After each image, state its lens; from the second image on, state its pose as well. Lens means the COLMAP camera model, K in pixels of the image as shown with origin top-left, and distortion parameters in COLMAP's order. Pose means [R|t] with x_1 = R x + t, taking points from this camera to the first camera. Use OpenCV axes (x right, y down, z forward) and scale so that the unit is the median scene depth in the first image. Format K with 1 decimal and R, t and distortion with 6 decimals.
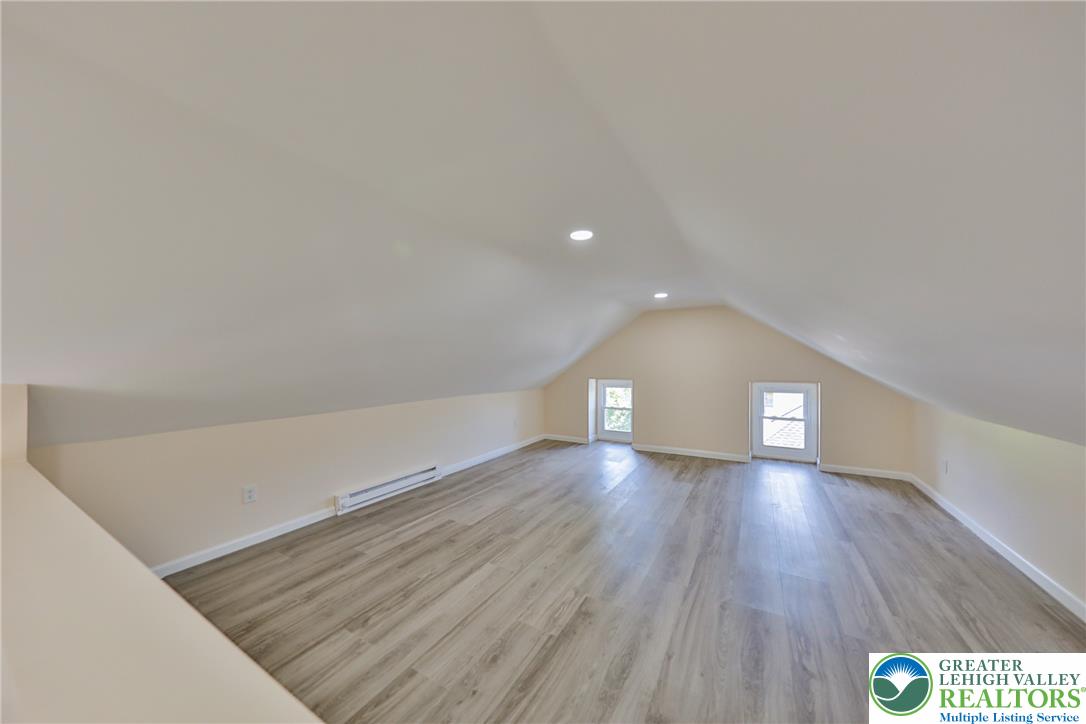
lens RADIAL K [[361.8, 0, 543.0], [0, 361.8, 362.0], [0, 0, 1]] dist [-0.018518, -0.000041]
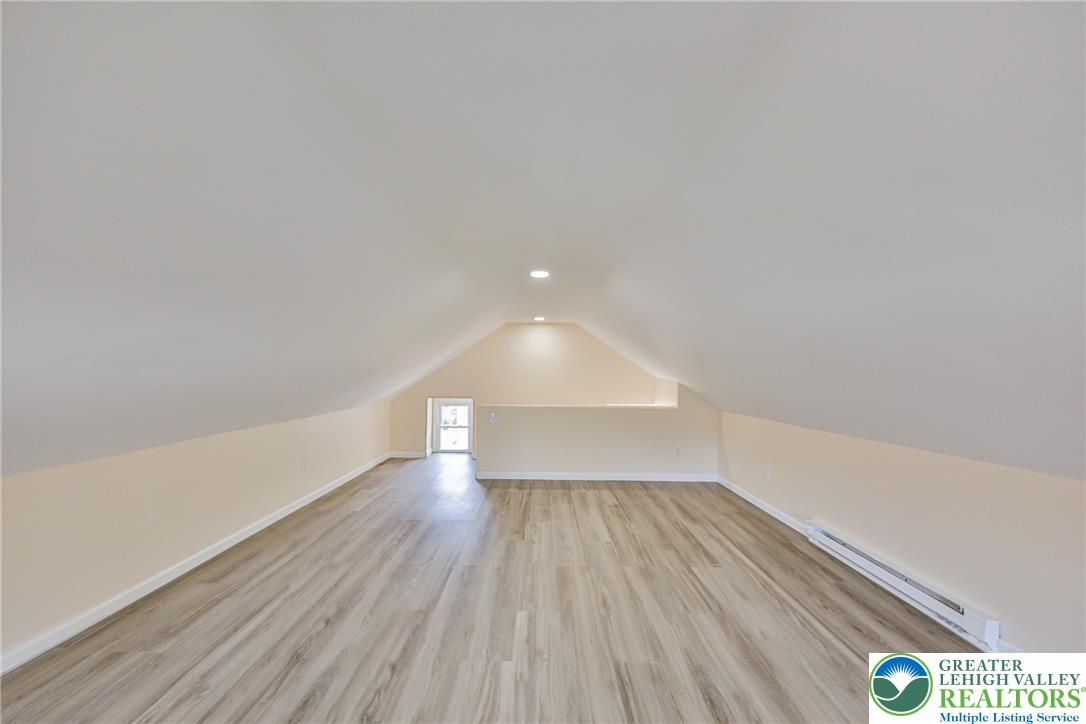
lens RADIAL K [[361.8, 0, 543.0], [0, 361.8, 362.0], [0, 0, 1]] dist [-0.018518, -0.000041]
pose [[-0.865136, -0.010567, -0.501427, 0.546952], [0.009636, 0.999243, -0.037684, -0.007787], [0.501446, -0.037434, -0.864379, 1.601539]]
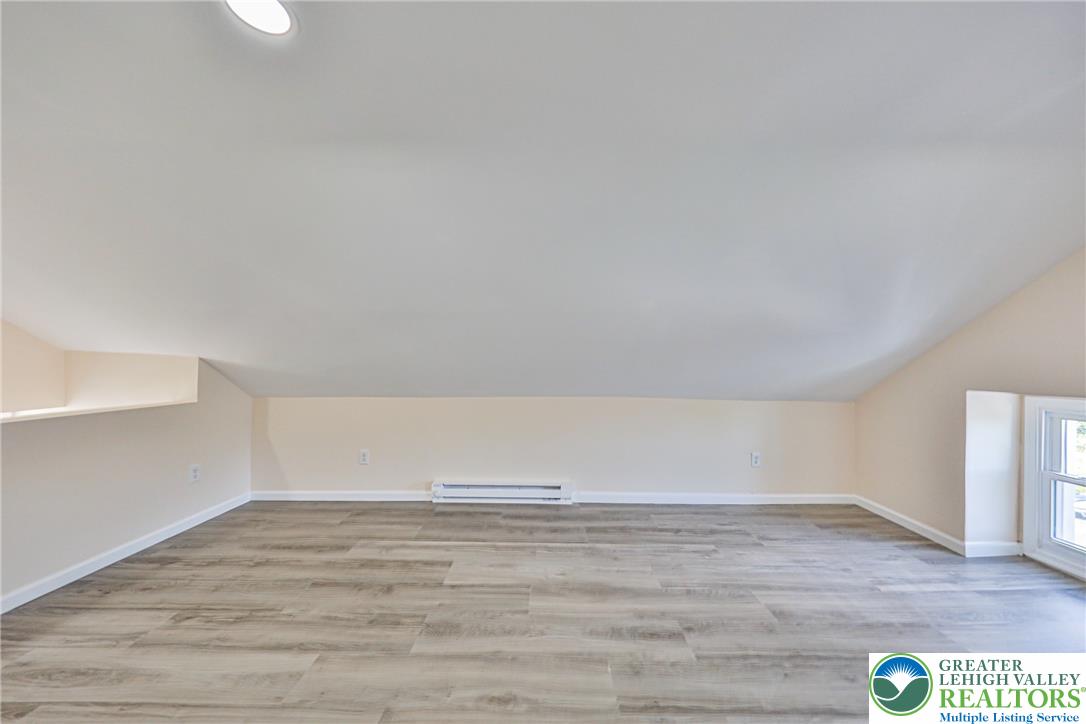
lens RADIAL K [[355.4, 0, 543.0], [0, 355.4, 362.0], [0, 0, 1]] dist [0.008360, -0.003365]
pose [[0.495348, 0.011566, -0.868617, 0.477733], [-0.003601, 0.999930, 0.011261, 0.026159], [0.868687, -0.002451, 0.495355, 0.838039]]
